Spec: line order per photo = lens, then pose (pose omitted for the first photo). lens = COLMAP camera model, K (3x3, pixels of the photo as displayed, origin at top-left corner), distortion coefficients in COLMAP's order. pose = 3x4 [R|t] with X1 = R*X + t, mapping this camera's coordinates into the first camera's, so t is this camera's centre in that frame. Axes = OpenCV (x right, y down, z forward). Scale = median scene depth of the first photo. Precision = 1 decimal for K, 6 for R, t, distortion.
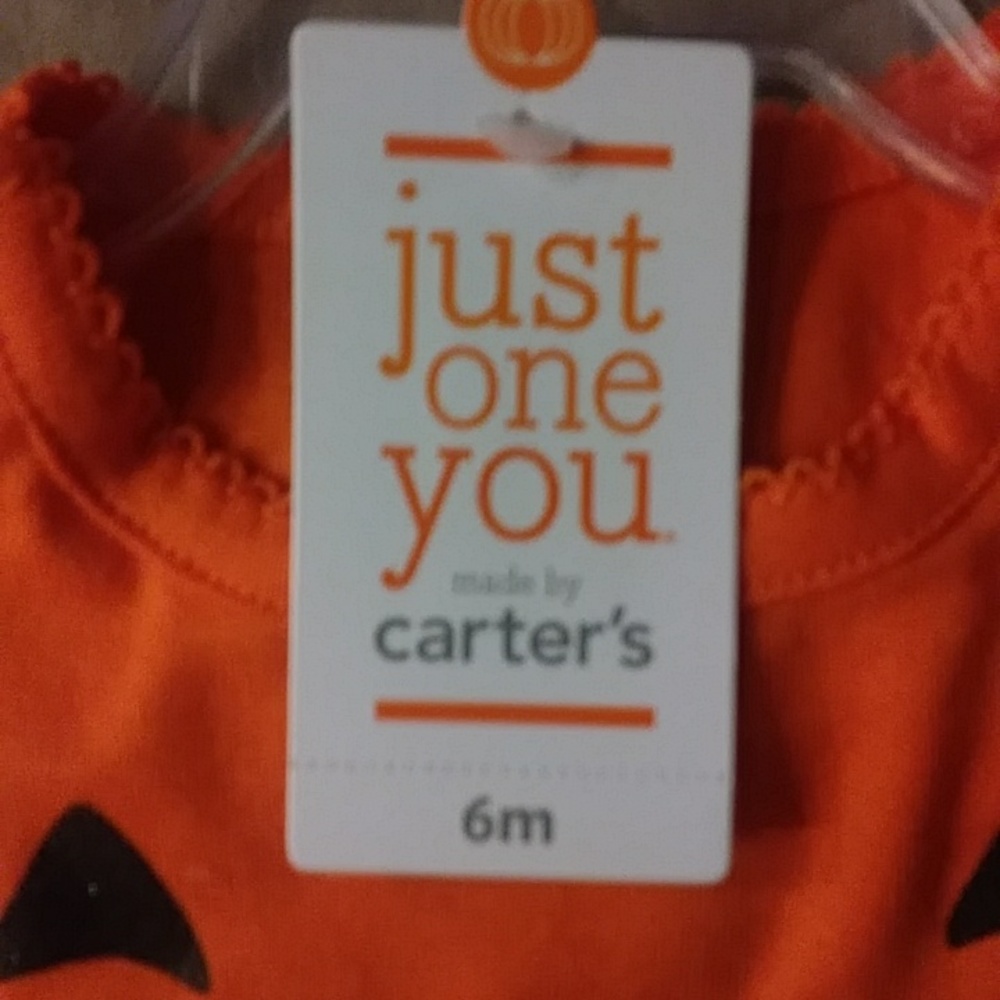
lens RADIAL K [[2924.8, 0, 496.4], [0, 2924.8, 497.6], [0, 0, 1]] dist [0.396993, 0.000000]
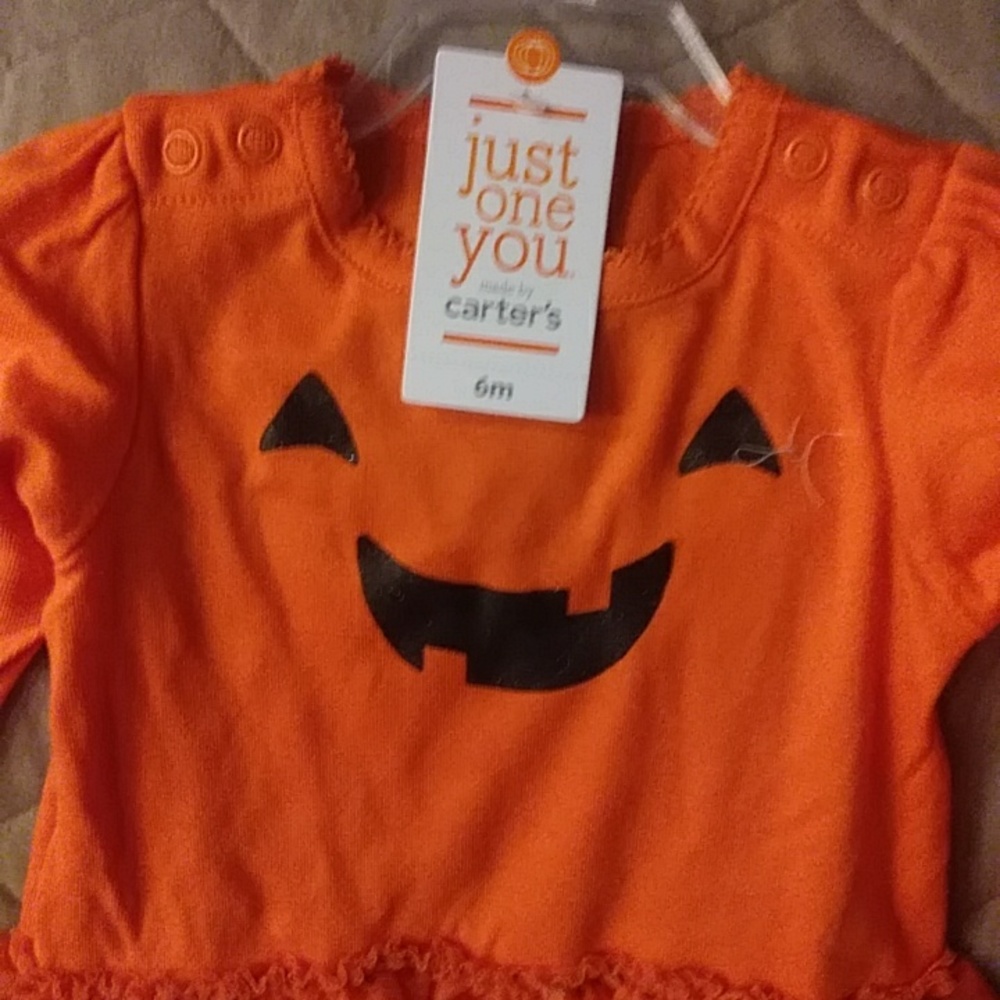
lens RADIAL K [[2924.8, 0, 506.2], [0, 2924.8, 501.8], [0, 0, 1]] dist [0.396993, 0.000000]
pose [[0.995688, 0.092728, 0.002483, 0.016701], [-0.092678, 0.995569, -0.015904, 0.240705], [-0.003947, 0.015605, 0.999870, -1.394275]]
